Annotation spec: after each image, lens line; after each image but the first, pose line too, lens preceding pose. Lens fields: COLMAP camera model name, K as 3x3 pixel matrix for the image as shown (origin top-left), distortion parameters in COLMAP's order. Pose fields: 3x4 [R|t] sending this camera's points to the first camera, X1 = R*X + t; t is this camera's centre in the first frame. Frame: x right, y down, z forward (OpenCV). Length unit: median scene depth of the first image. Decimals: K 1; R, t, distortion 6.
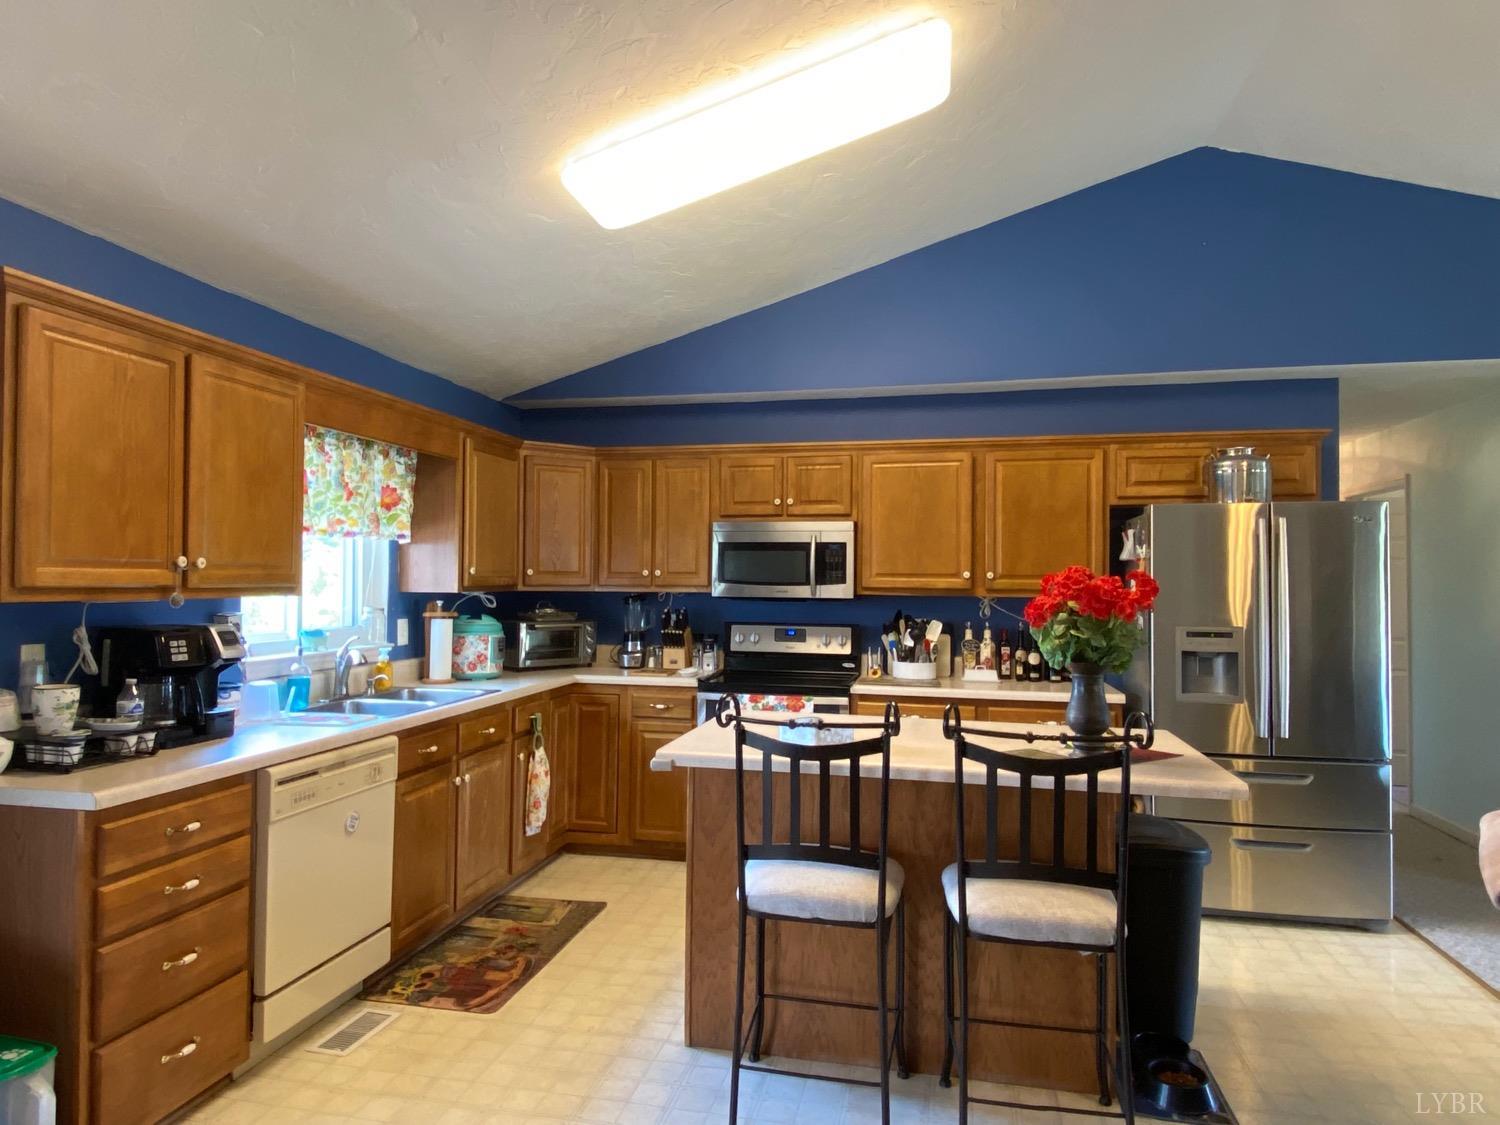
lens RADIAL K [[922.1, 0, 749.9], [0, 922.1, 564.8], [0, 0, 1]] dist [0.003849, -0.000077]
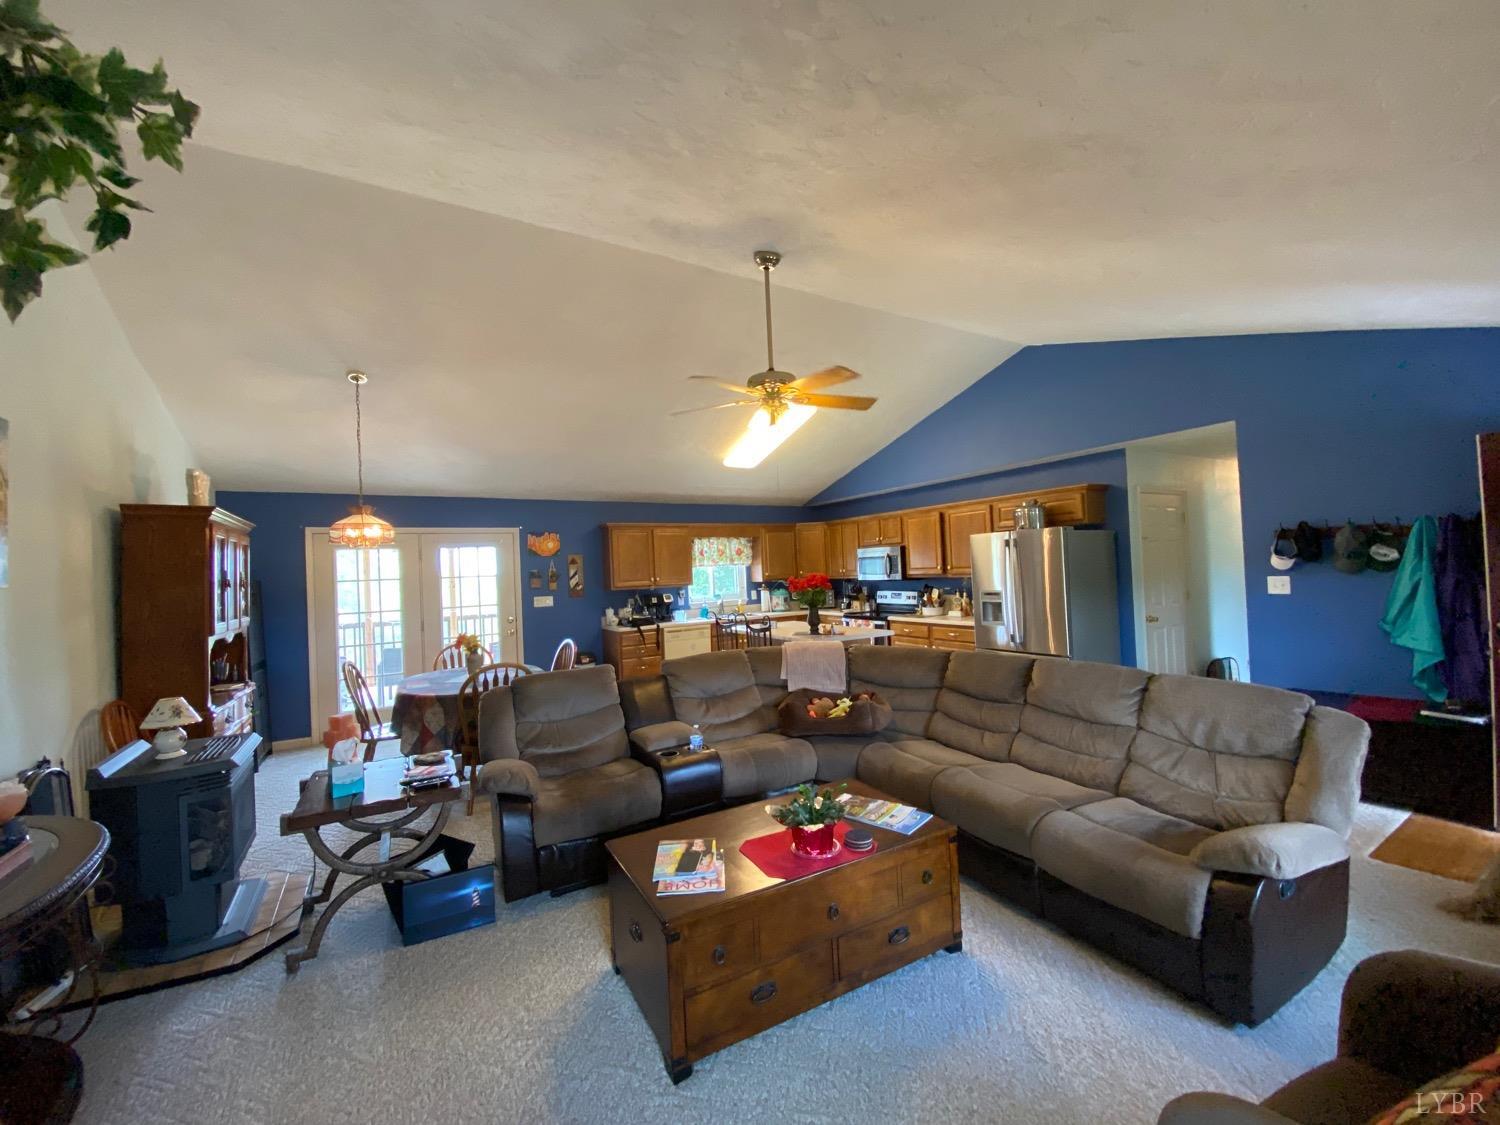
lens RADIAL K [[616.1, 0, 753.2], [0, 616.1, 560.2], [0, 0, 1]] dist [-0.000950, -0.000123]
pose [[0.664388, -0.046276, -0.745954, 1.085196], [0.060146, 0.998155, -0.008352, -0.022078], [0.744964, -0.039317, 0.665945, -0.316161]]
